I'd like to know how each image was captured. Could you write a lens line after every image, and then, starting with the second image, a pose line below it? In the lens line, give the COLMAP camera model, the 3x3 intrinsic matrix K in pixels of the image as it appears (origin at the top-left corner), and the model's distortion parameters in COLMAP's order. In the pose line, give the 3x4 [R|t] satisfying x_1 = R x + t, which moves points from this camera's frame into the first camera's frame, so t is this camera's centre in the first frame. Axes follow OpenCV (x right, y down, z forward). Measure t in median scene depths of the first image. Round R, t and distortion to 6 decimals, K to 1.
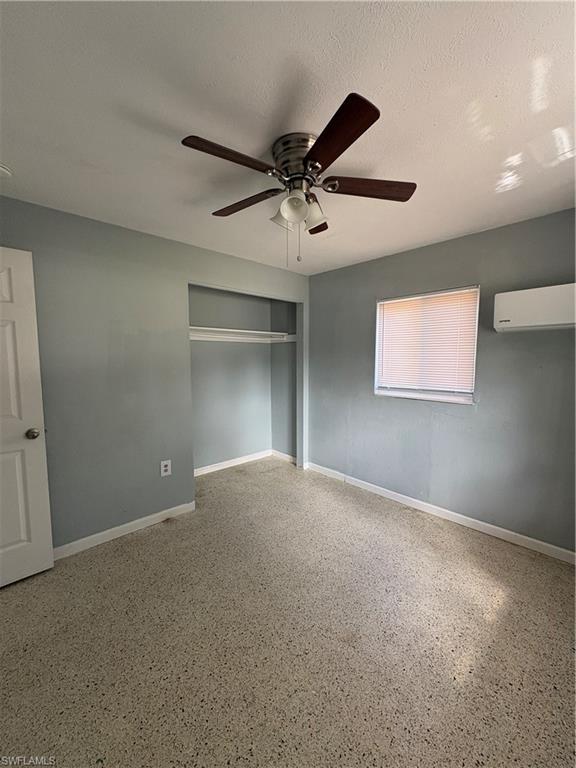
lens RADIAL K [[303.2, 0, 288.0], [0, 303.2, 384.0], [0, 0, 1]] dist [0.000723, -0.000019]
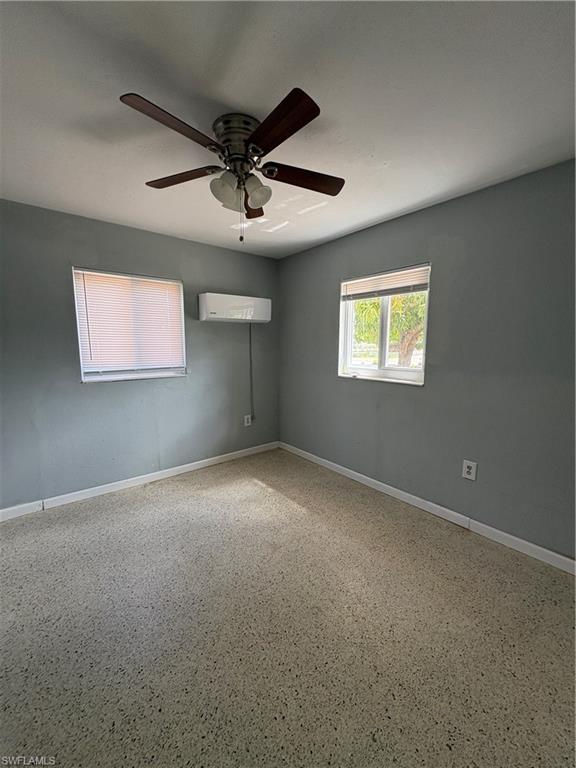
lens RADIAL K [[303.2, 0, 288.0], [0, 303.2, 384.0], [0, 0, 1]] dist [0.000723, -0.000019]
pose [[0.076057, -0.130588, 0.988515, -0.661105], [0.083079, 0.988769, 0.124229, -0.022371], [-0.993636, 0.072677, 0.086052, 0.498717]]
